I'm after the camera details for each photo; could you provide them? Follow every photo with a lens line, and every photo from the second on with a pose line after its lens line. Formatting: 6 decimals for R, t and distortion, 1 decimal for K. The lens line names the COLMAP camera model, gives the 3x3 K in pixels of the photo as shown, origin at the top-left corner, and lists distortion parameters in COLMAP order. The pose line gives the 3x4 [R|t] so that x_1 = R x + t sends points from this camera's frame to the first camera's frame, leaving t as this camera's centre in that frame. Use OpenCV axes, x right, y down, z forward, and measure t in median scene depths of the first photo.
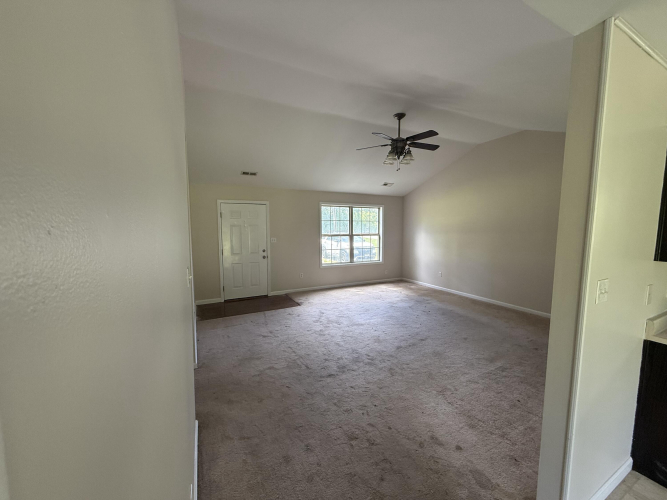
lens RADIAL K [[268.0, 0, 333.5], [0, 268.0, 250.0], [0, 0, 1]] dist [0.000379, 0.000031]
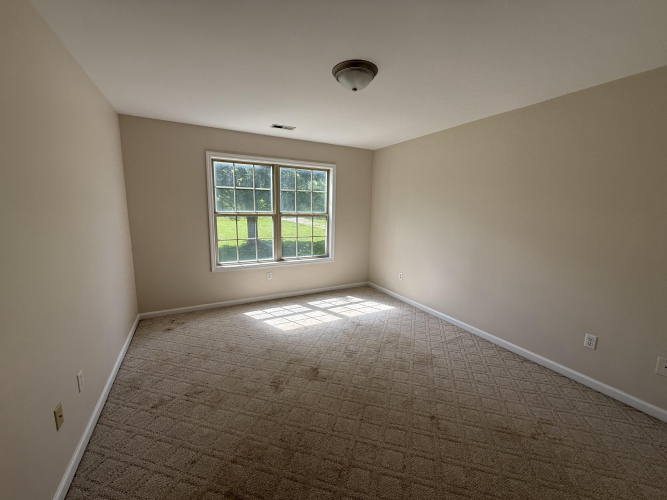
lens RADIAL K [[268.0, 0, 333.5], [0, 268.0, 250.0], [0, 0, 1]] dist [0.000379, 0.000031]
pose [[0.999832, 0.011376, 0.014344, 0.190595], [-0.012337, 0.997554, 0.068809, -0.022245], [-0.013526, -0.068974, 0.997527, 0.425071]]
